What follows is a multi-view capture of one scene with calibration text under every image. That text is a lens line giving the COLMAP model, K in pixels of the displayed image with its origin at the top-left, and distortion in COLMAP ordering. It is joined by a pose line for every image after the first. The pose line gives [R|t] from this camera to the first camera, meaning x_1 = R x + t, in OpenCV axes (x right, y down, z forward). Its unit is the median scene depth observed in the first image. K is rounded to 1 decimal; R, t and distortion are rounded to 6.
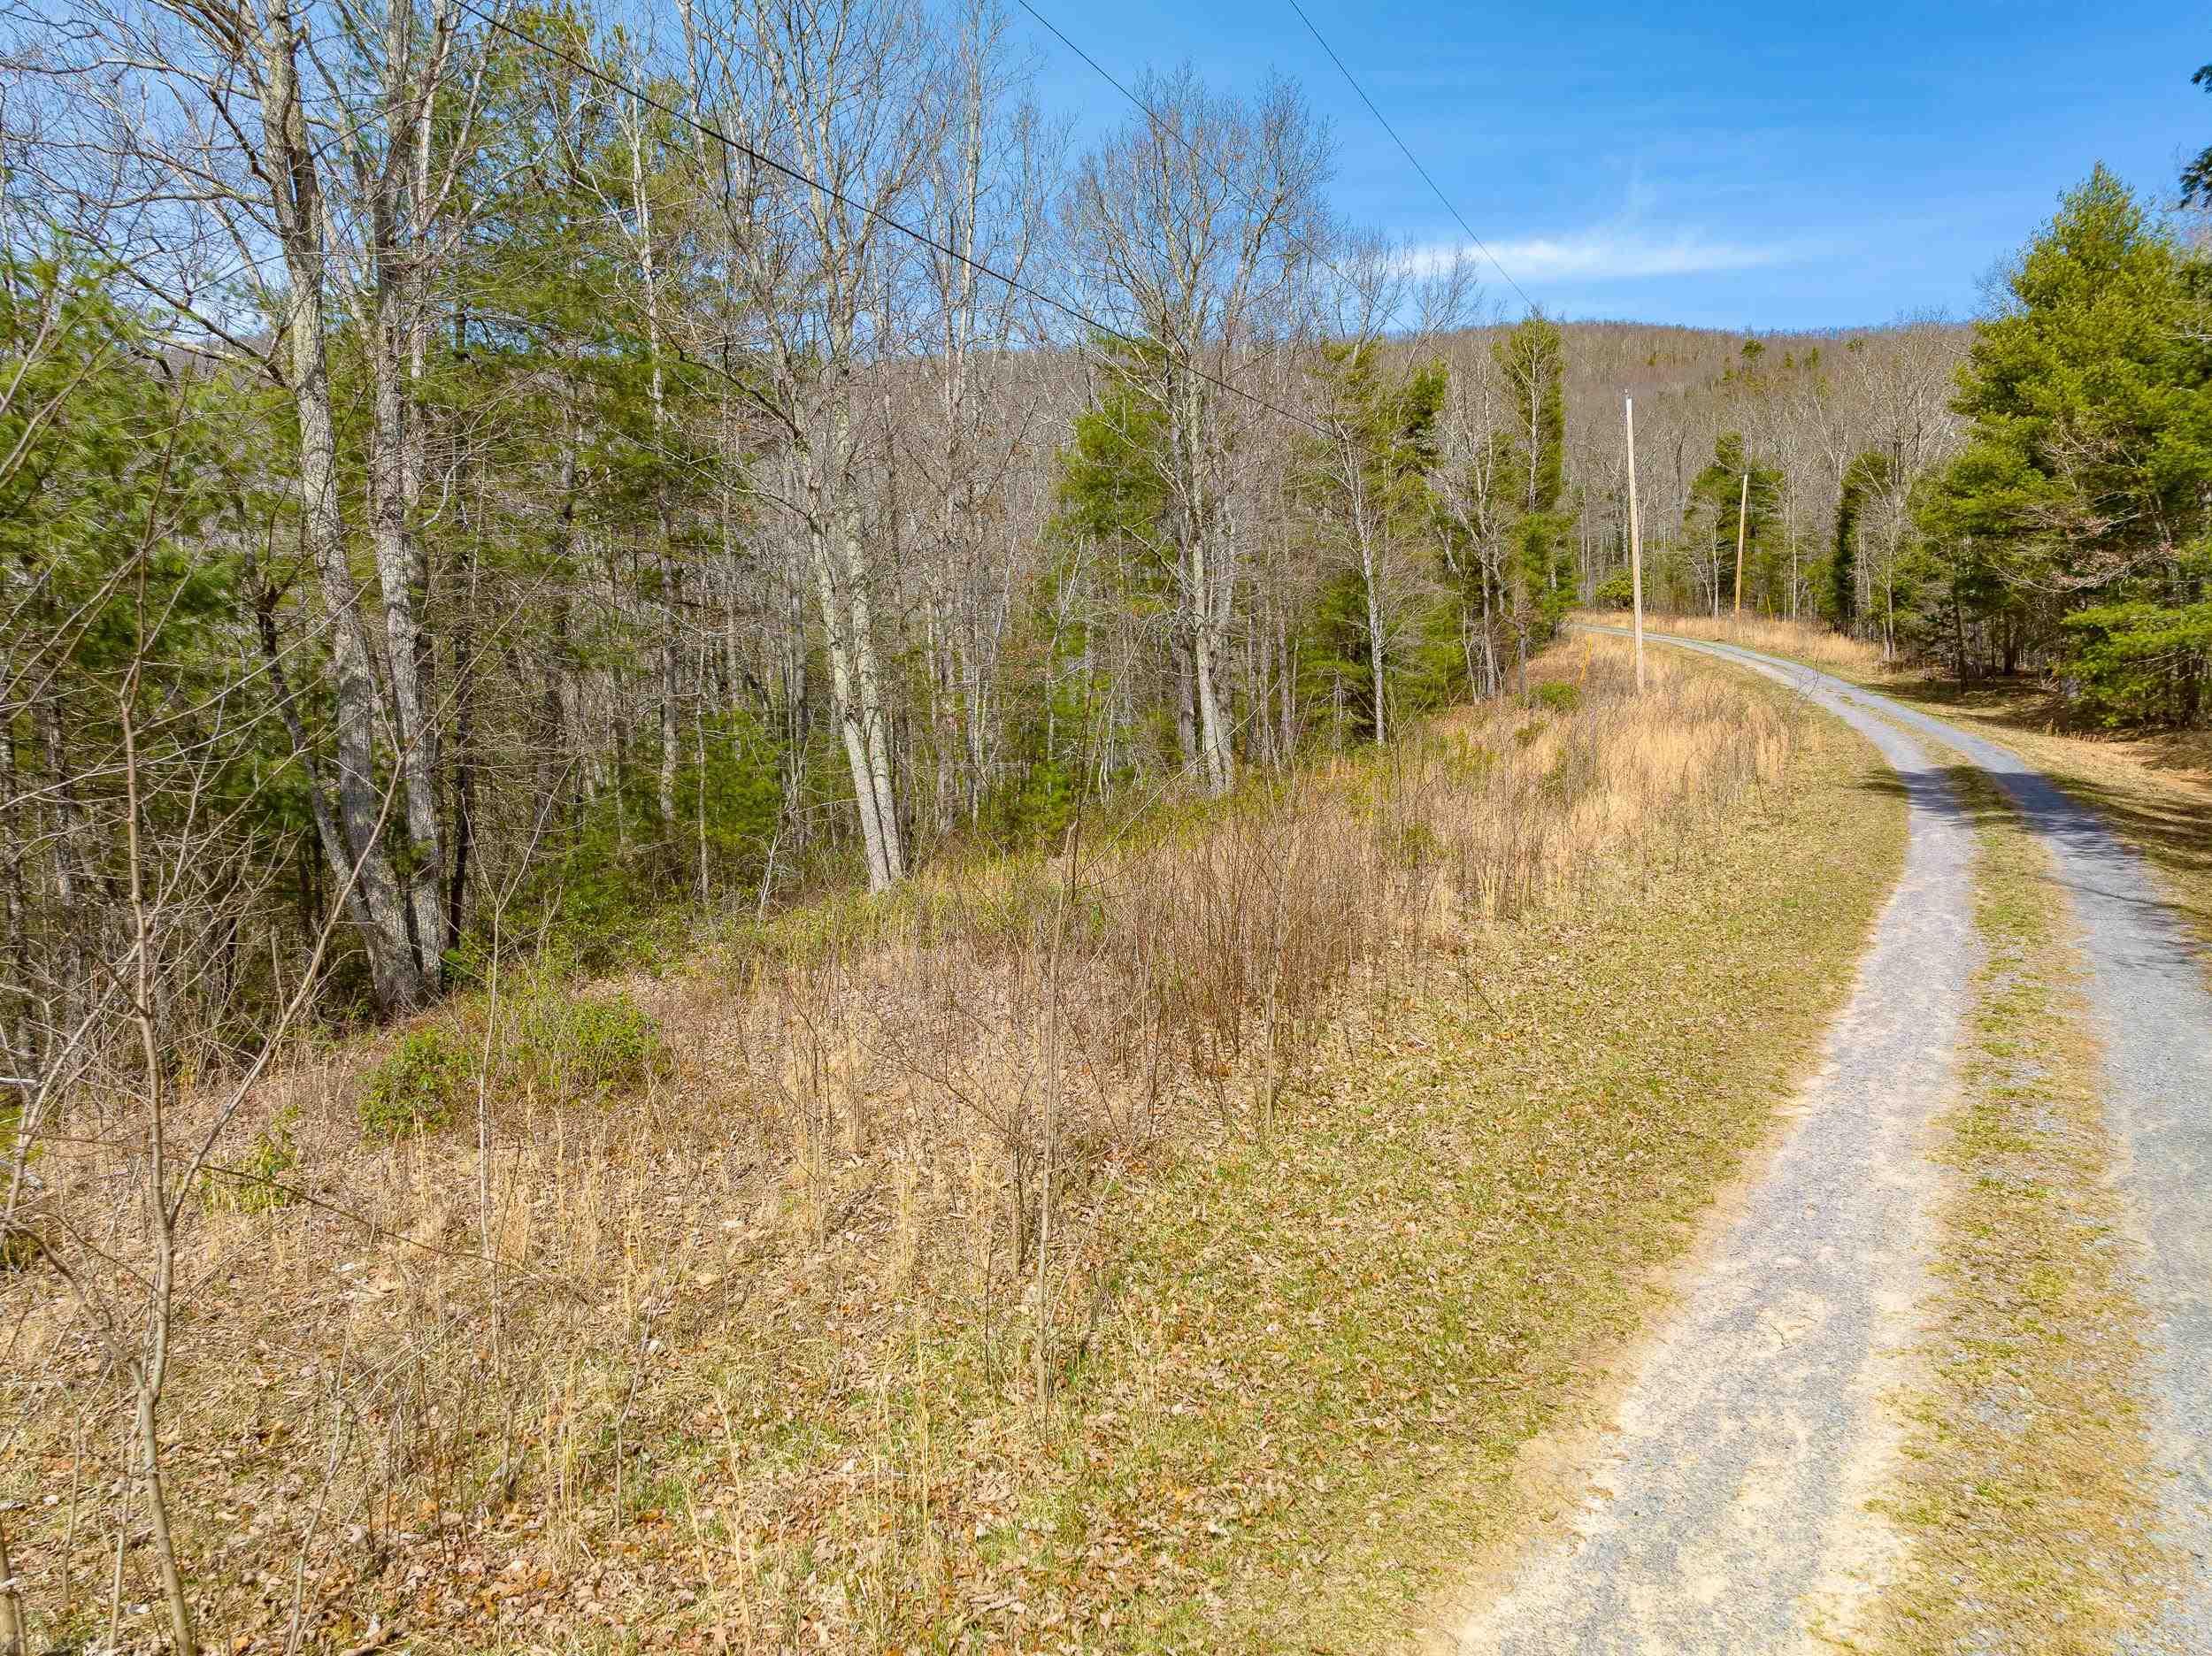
lens RADIAL K [[1532.0, 0, 1171.9], [0, 1532.0, 784.7], [0, 0, 1]] dist [-0.000850, 0.000721]
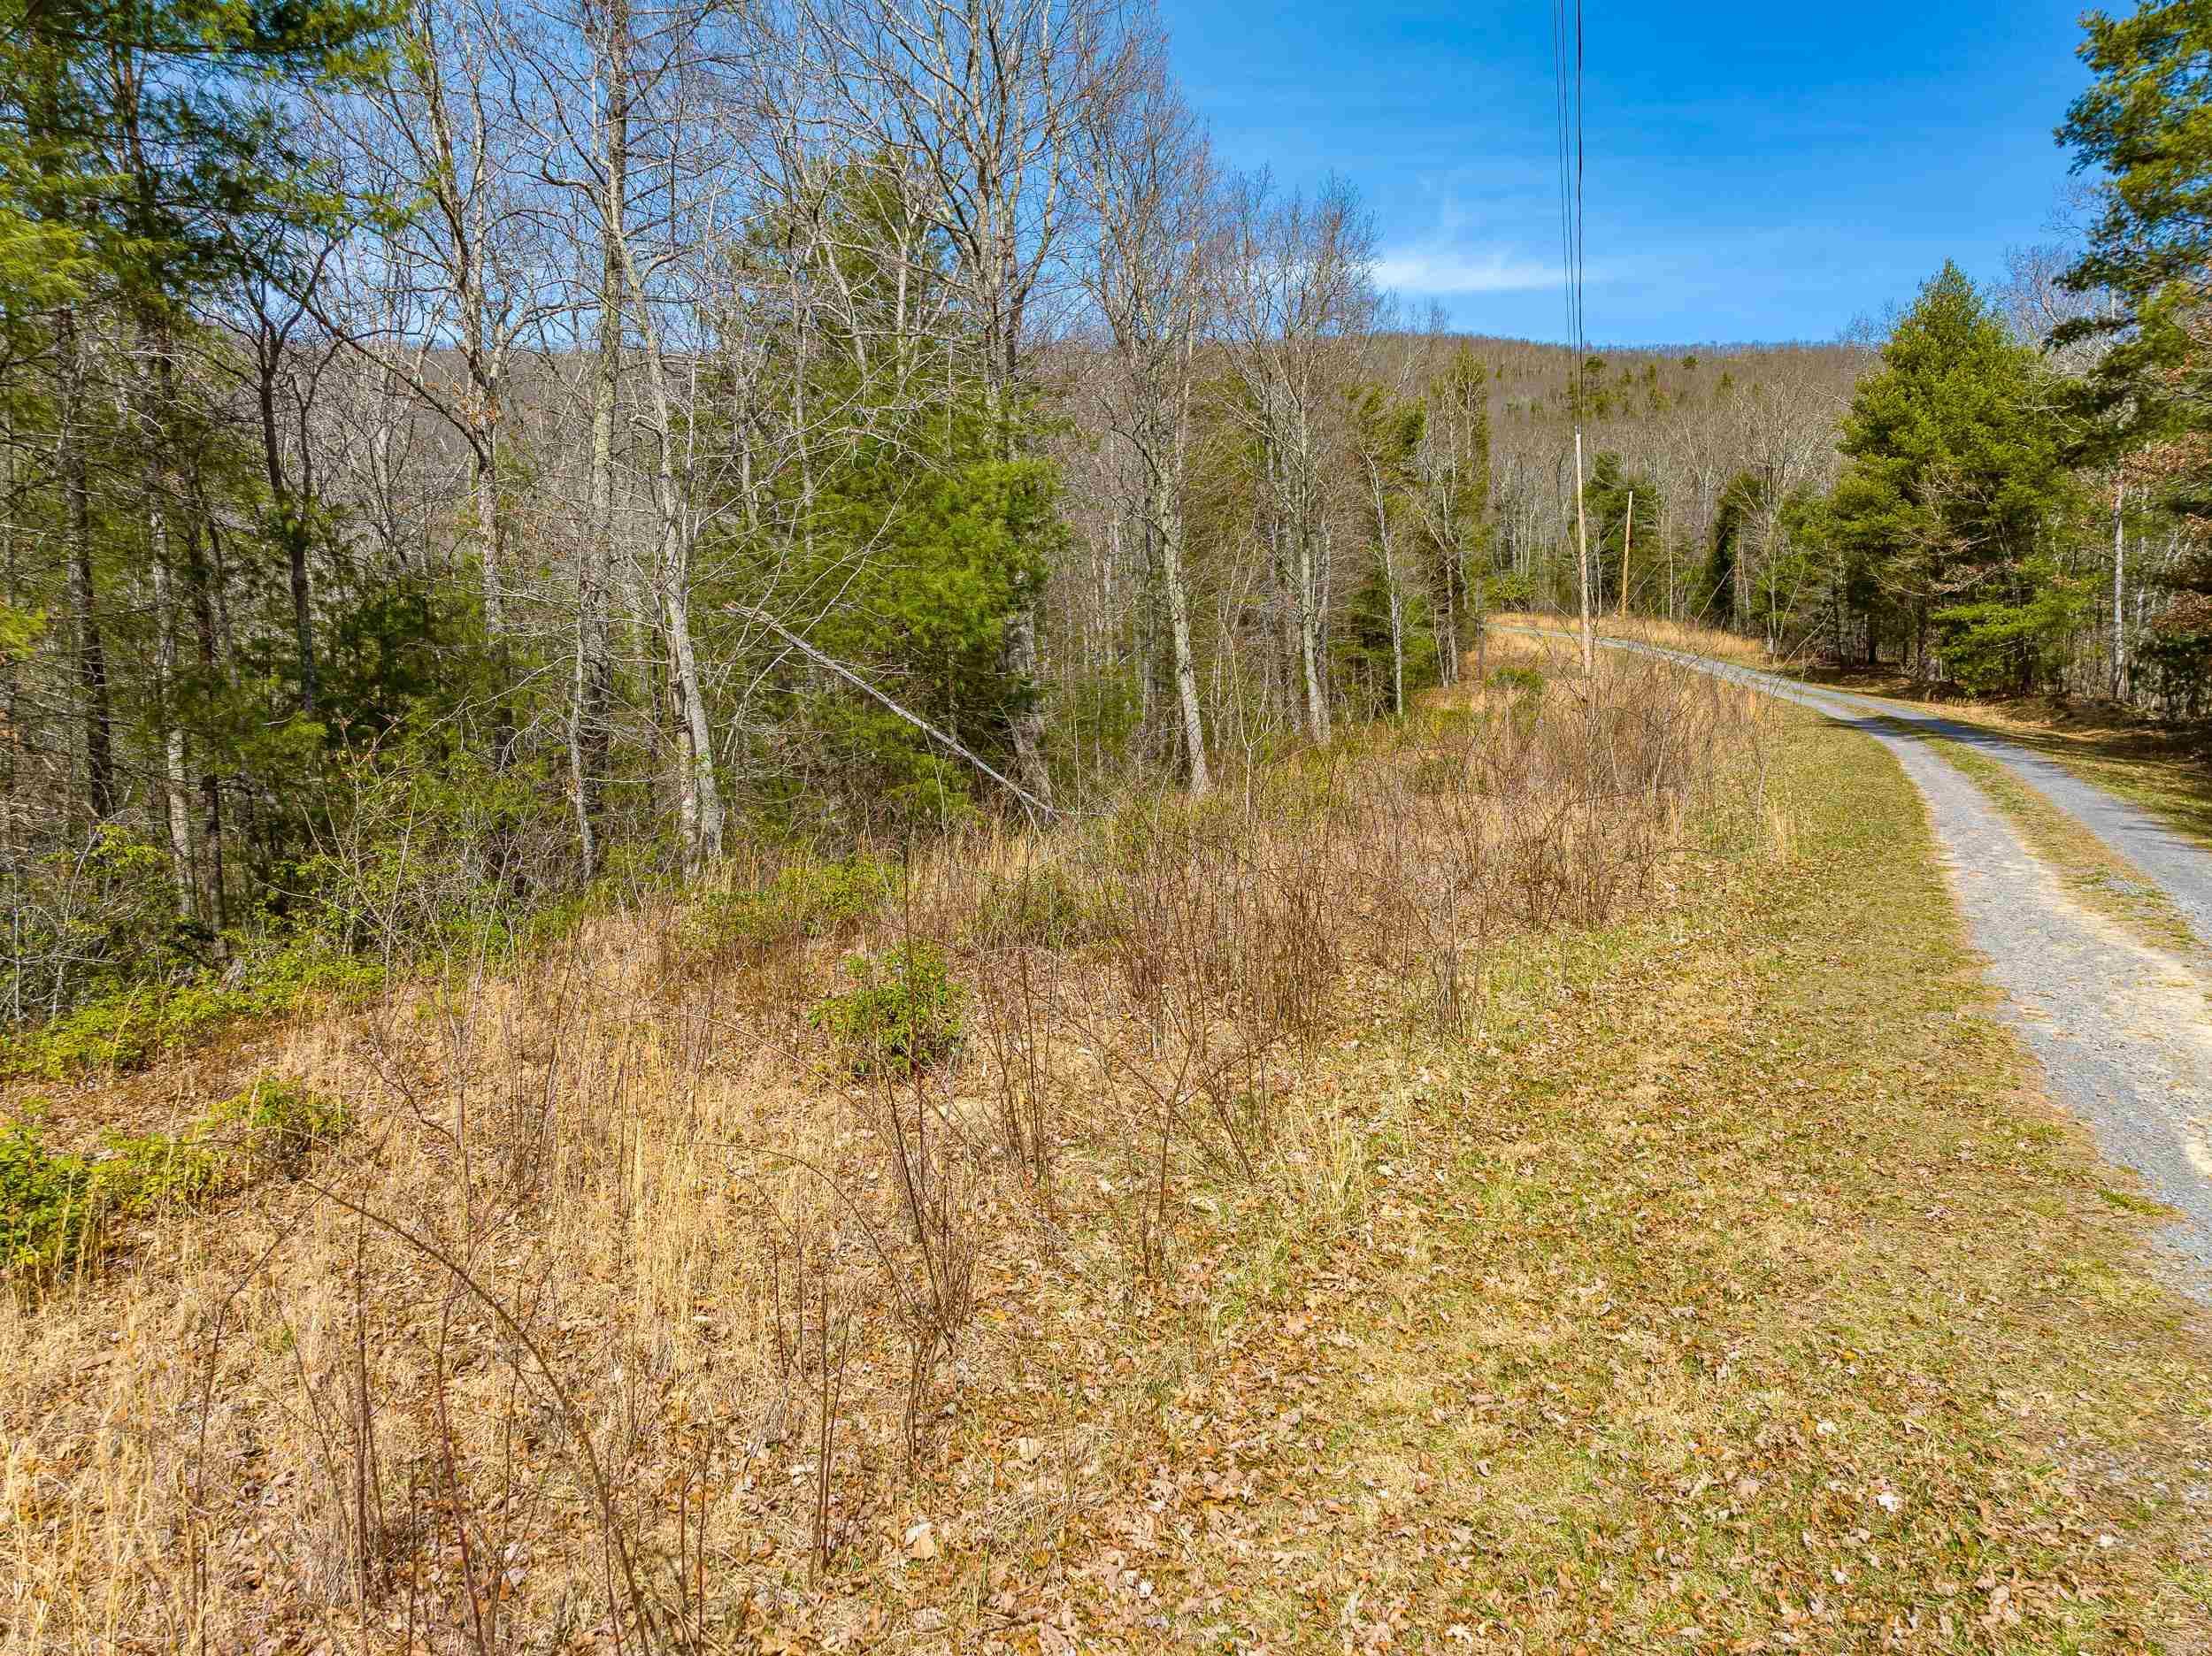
lens RADIAL K [[1530.9, 0, 1109.9], [0, 1530.9, 794.0], [0, 0, 1]] dist [-0.055881, 0.034748]
pose [[0.998247, -0.002546, 0.059130, -0.169530], [0.002208, 0.999981, 0.005793, 0.030597], [-0.059144, -0.005652, 0.998233, -0.214913]]
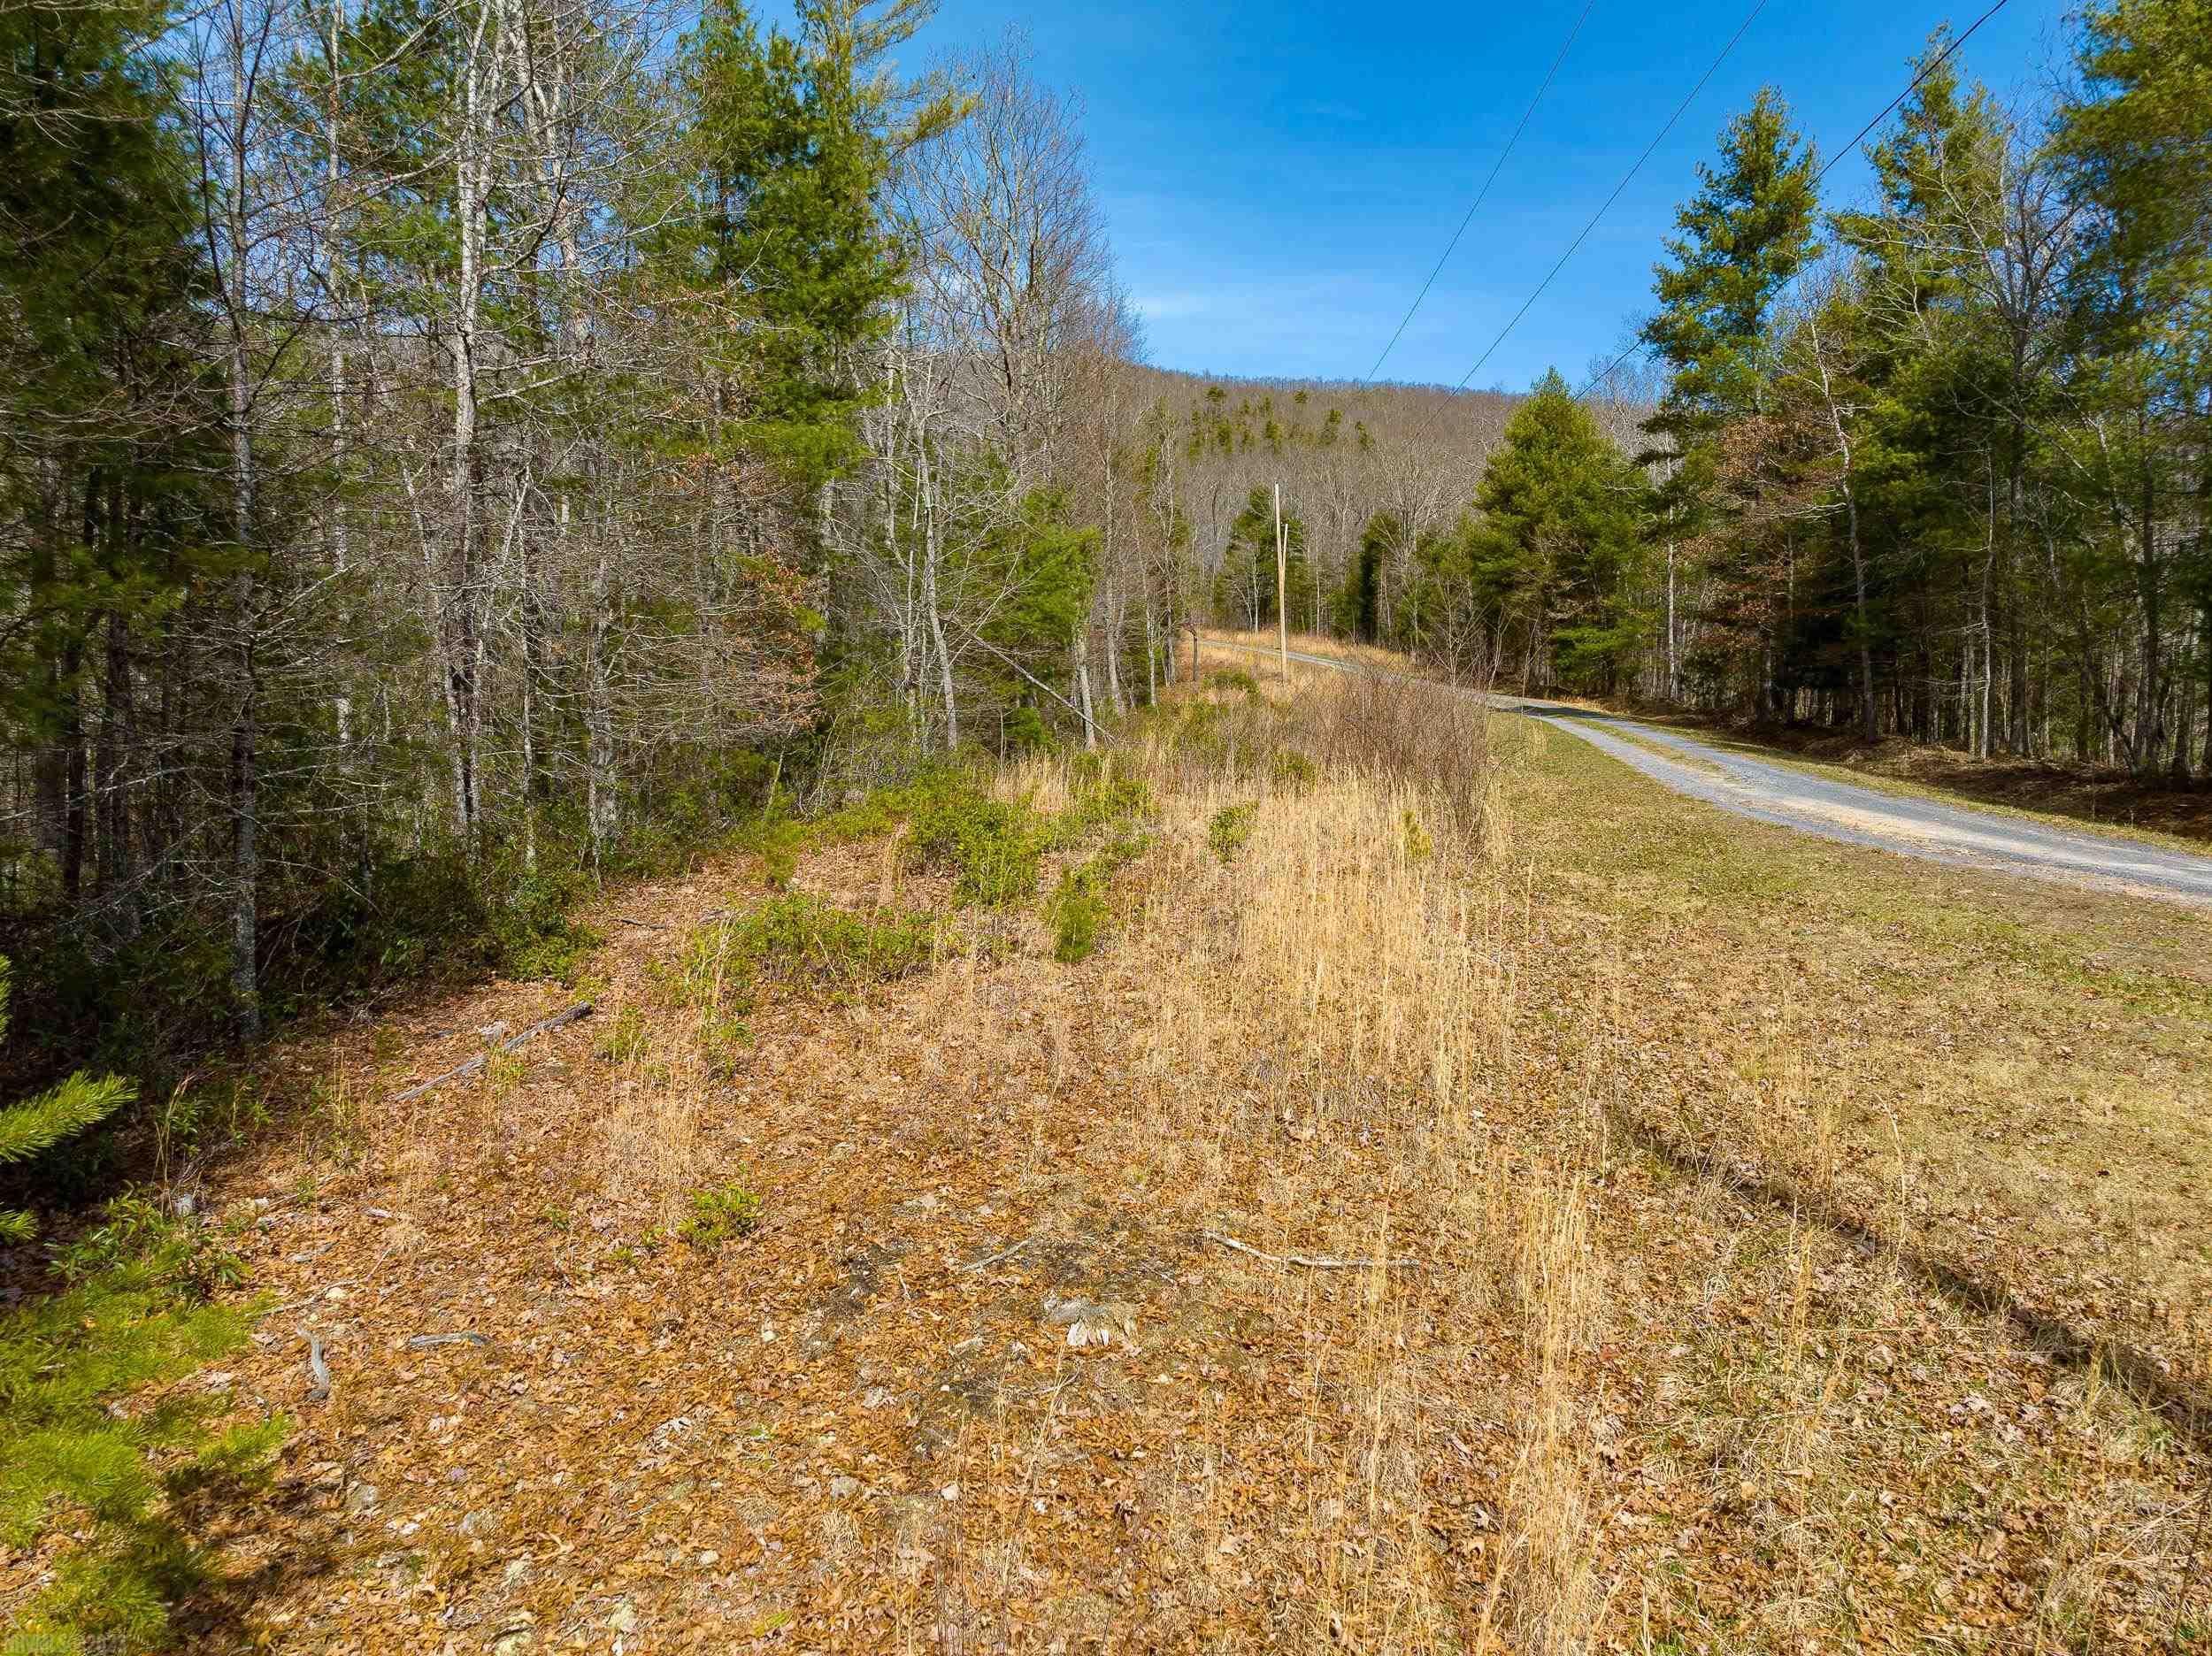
lens RADIAL K [[1530.9, 0, 1109.9], [0, 1530.9, 794.0], [0, 0, 1]] dist [-0.055881, 0.034748]
pose [[0.954144, -0.007355, 0.299258, -0.365136], [0.007264, 0.999973, 0.001416, 0.058487], [-0.299260, 0.000822, 0.954171, -0.452534]]
